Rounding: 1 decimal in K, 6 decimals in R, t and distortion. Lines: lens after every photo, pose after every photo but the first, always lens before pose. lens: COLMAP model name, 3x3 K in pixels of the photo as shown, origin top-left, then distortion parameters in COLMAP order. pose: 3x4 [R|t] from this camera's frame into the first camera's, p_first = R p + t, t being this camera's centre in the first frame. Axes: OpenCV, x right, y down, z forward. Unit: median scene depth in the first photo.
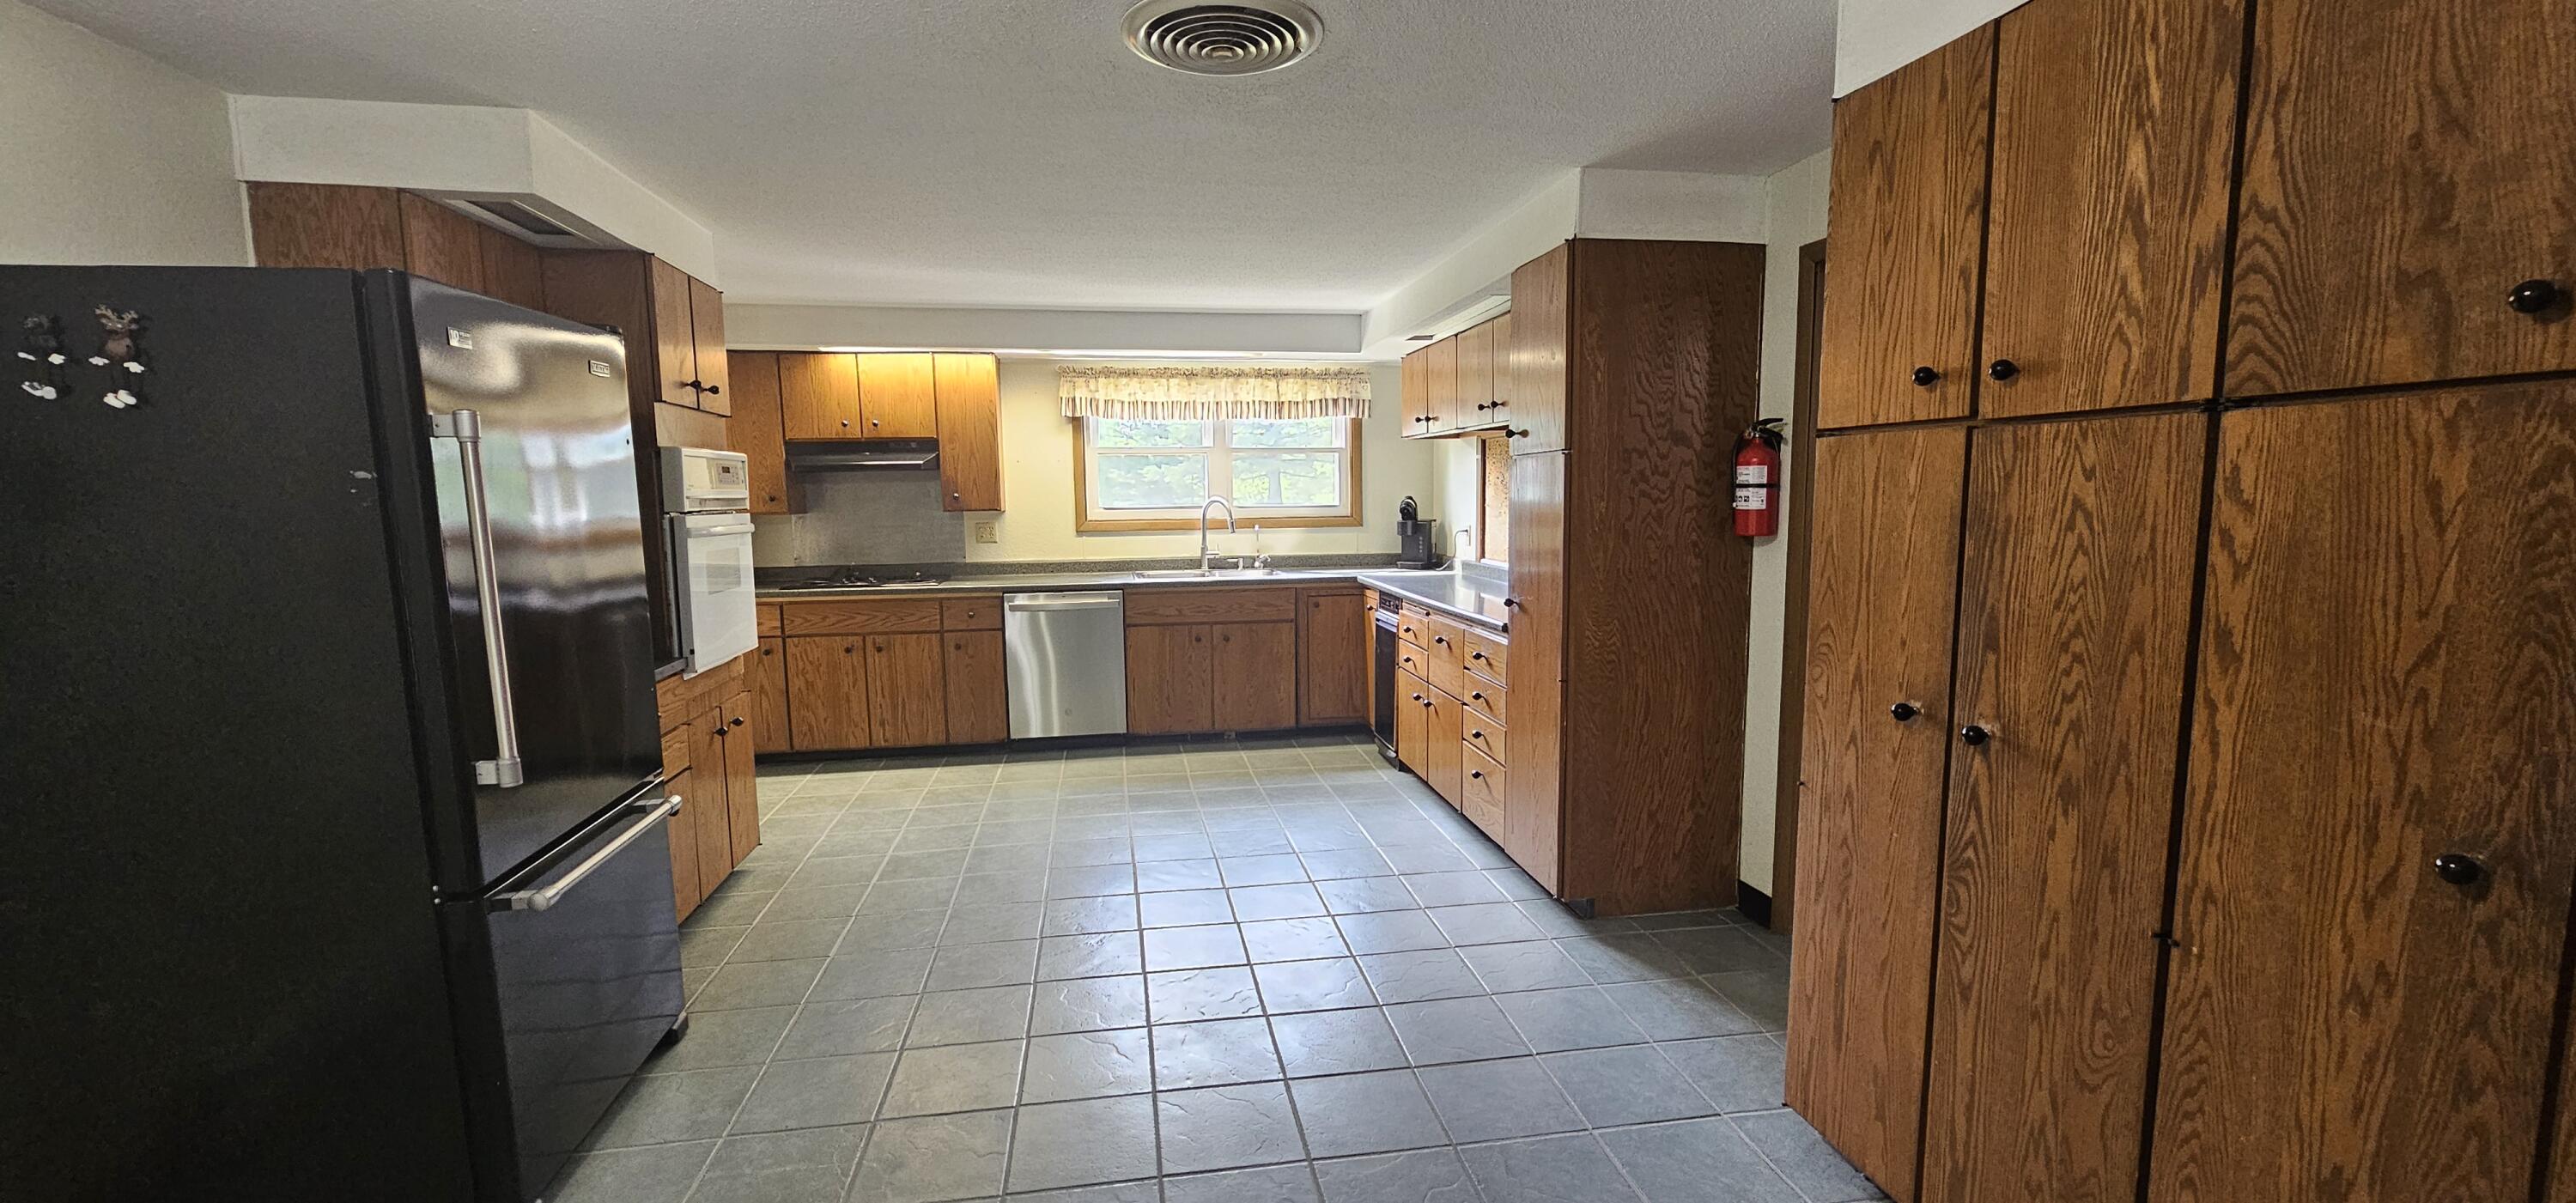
lens RADIAL K [[1047.9, 0, 1269.9], [0, 1047.9, 612.5], [0, 0, 1]] dist [-0.000936, 0.000093]
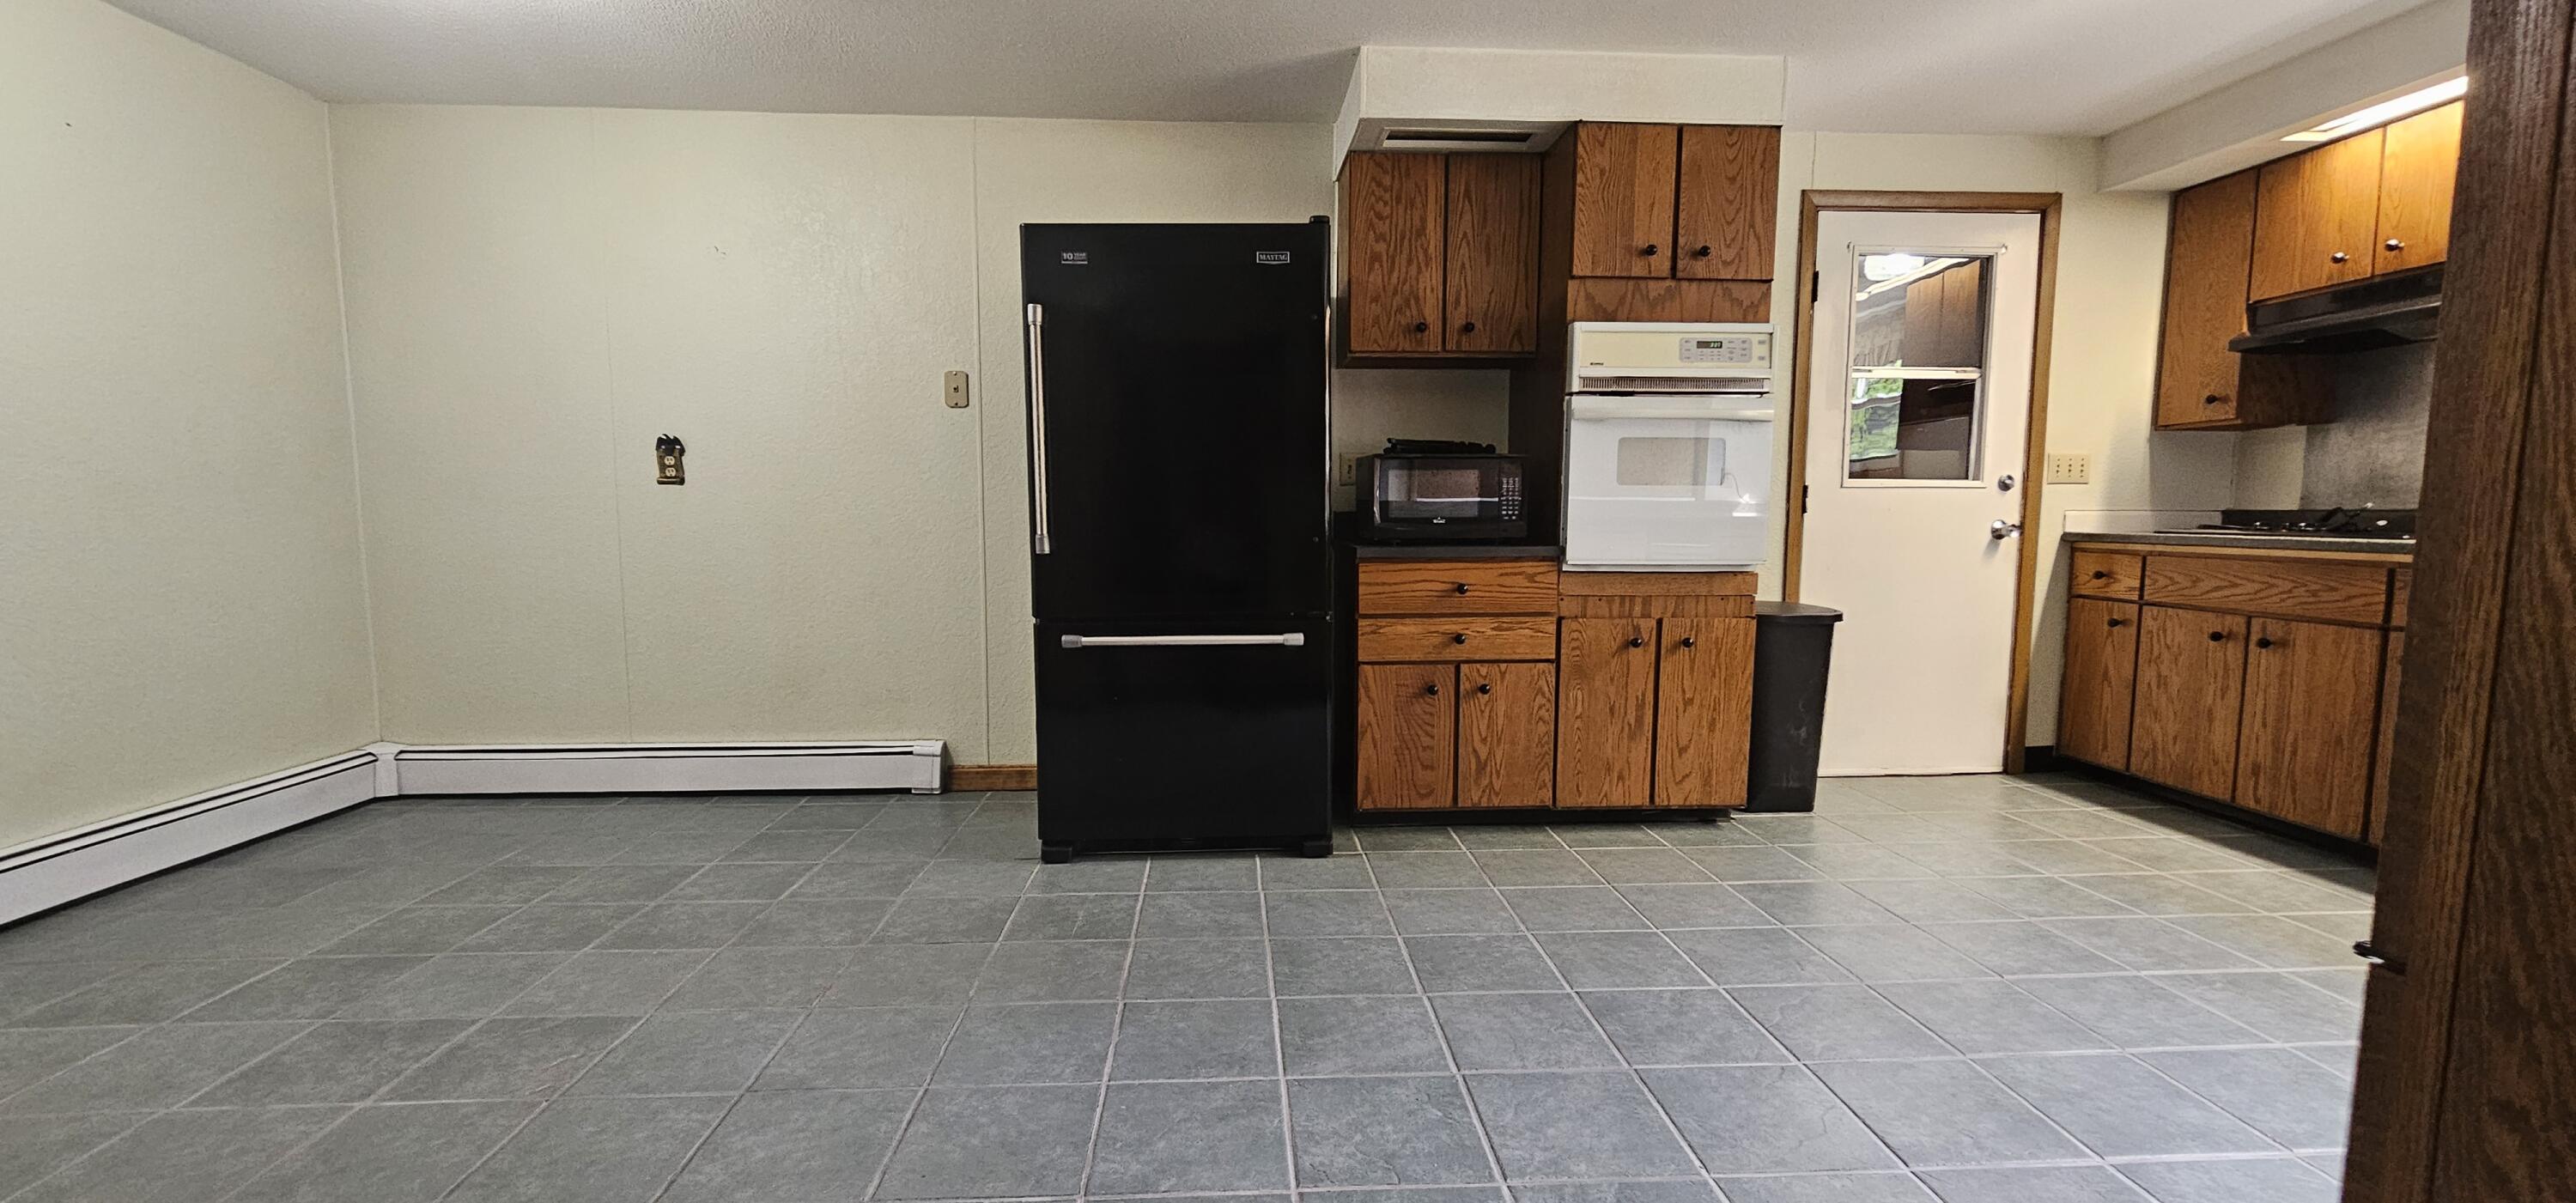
lens RADIAL K [[1047.9, 0, 1269.9], [0, 1047.9, 612.5], [0, 0, 1]] dist [-0.000936, 0.000093]
pose [[-0.100244, 0.111151, -0.988735, 0.247389], [-0.111557, 0.986219, 0.122178, 0.008989], [0.988689, 0.122548, -0.086463, 0.485194]]
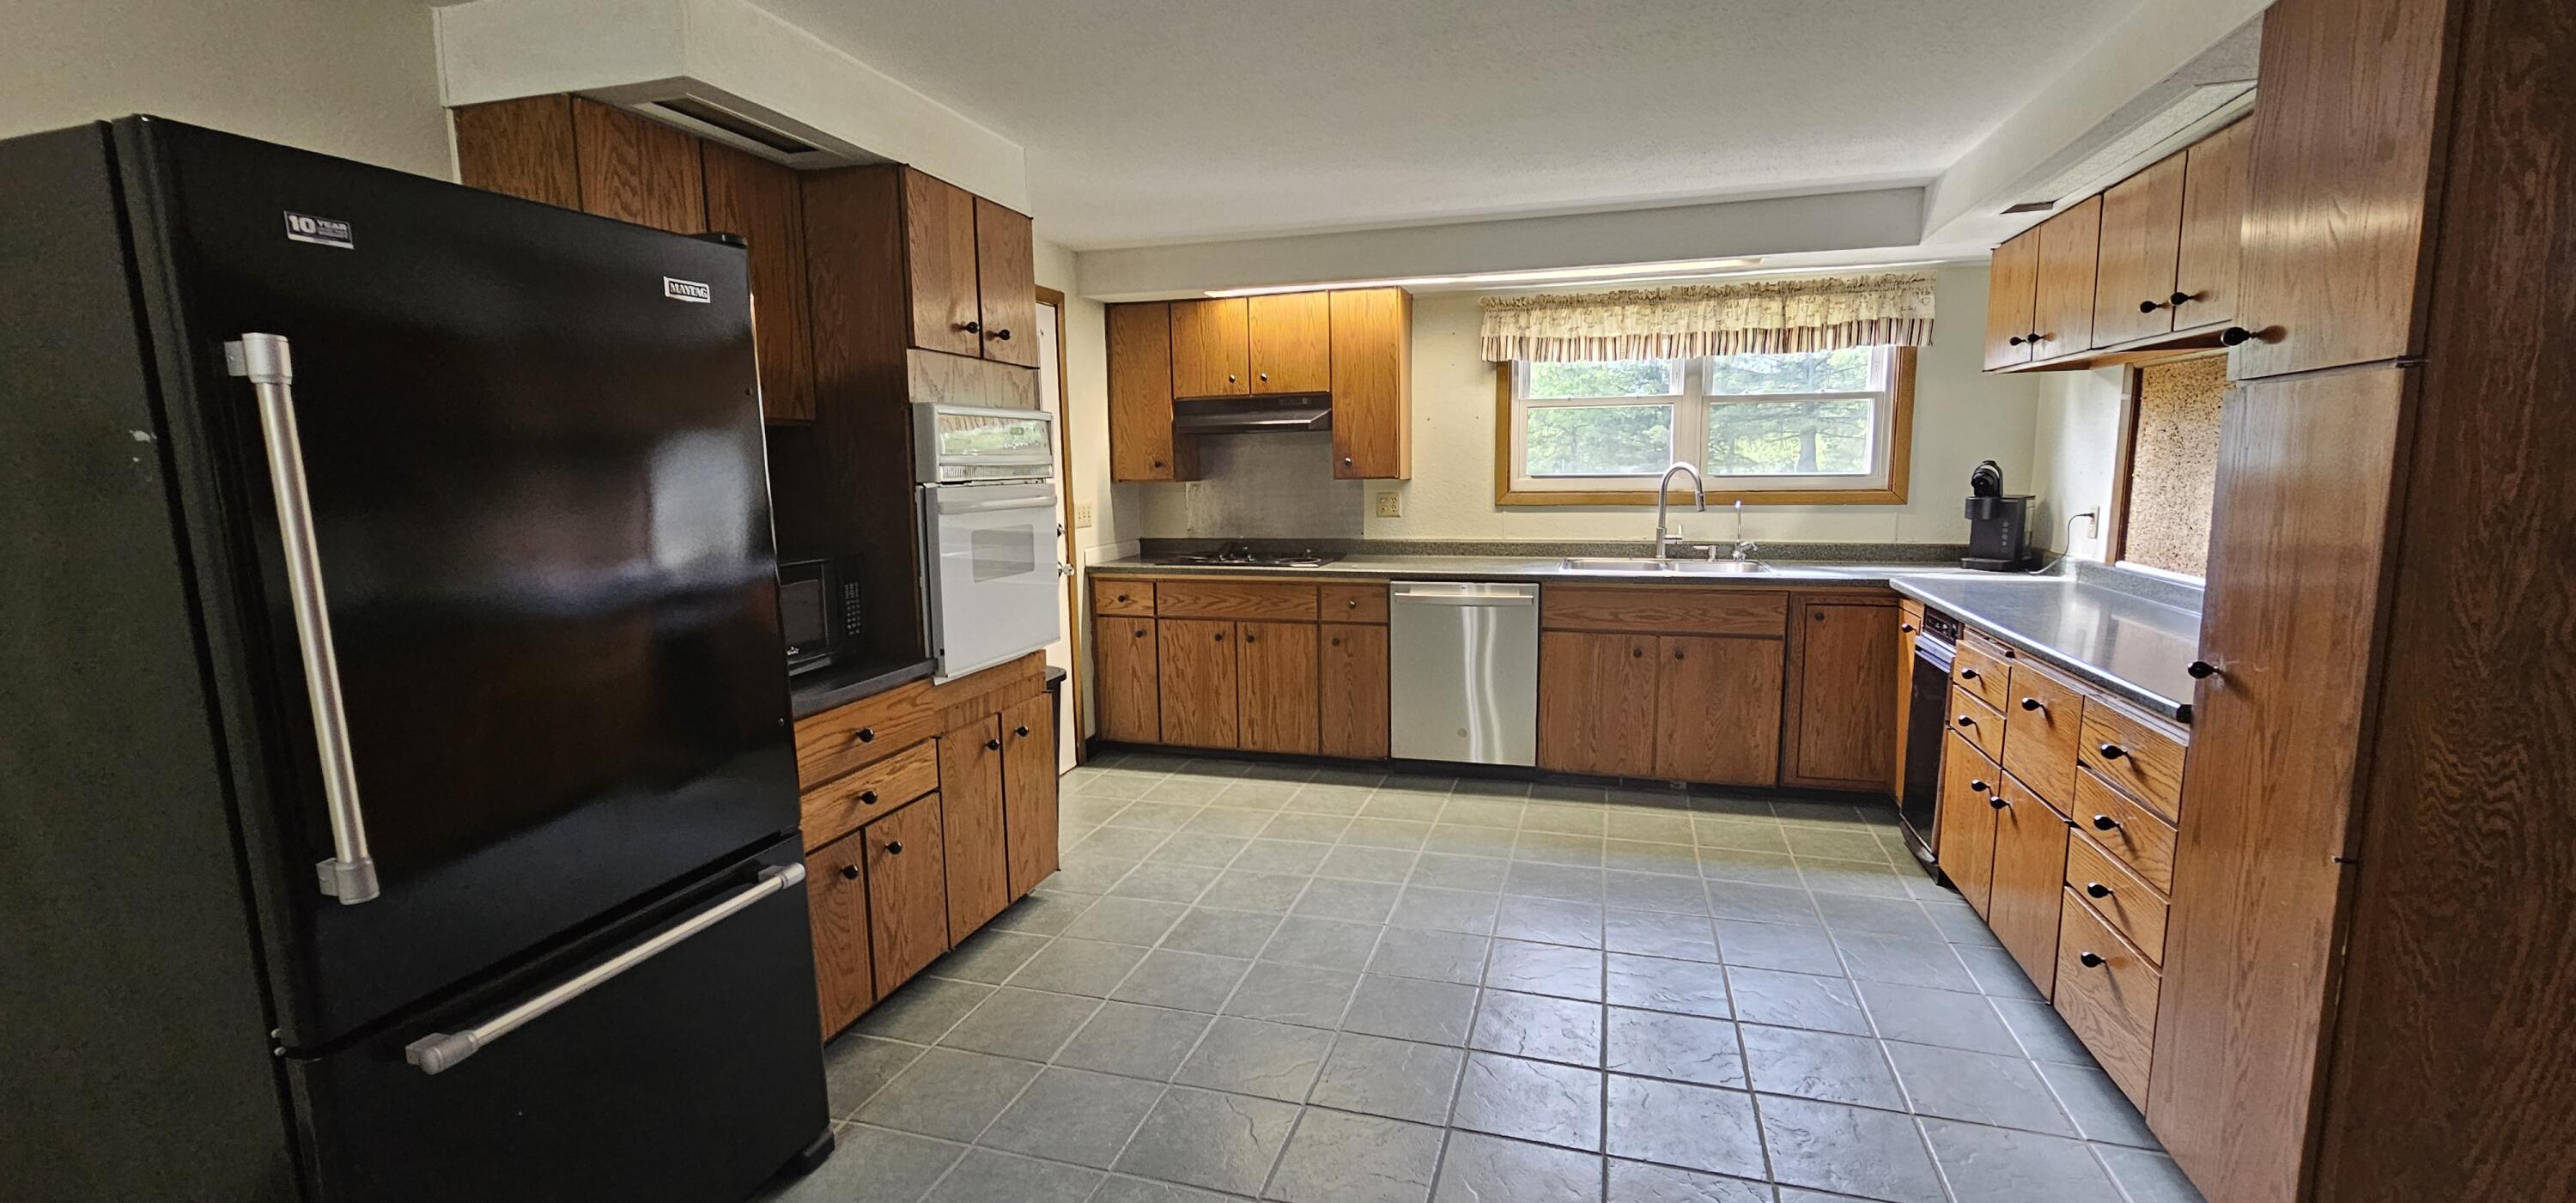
lens RADIAL K [[1058.8, 0, 1282.9], [0, 1058.8, 613.3], [0, 0, 1]] dist [-0.000739, -0.000037]
pose [[0.898648, 0.061505, -0.434337, 0.030087], [-0.047014, 0.997923, 0.044040, -0.025011], [0.436143, -0.019157, 0.899673, 0.215468]]
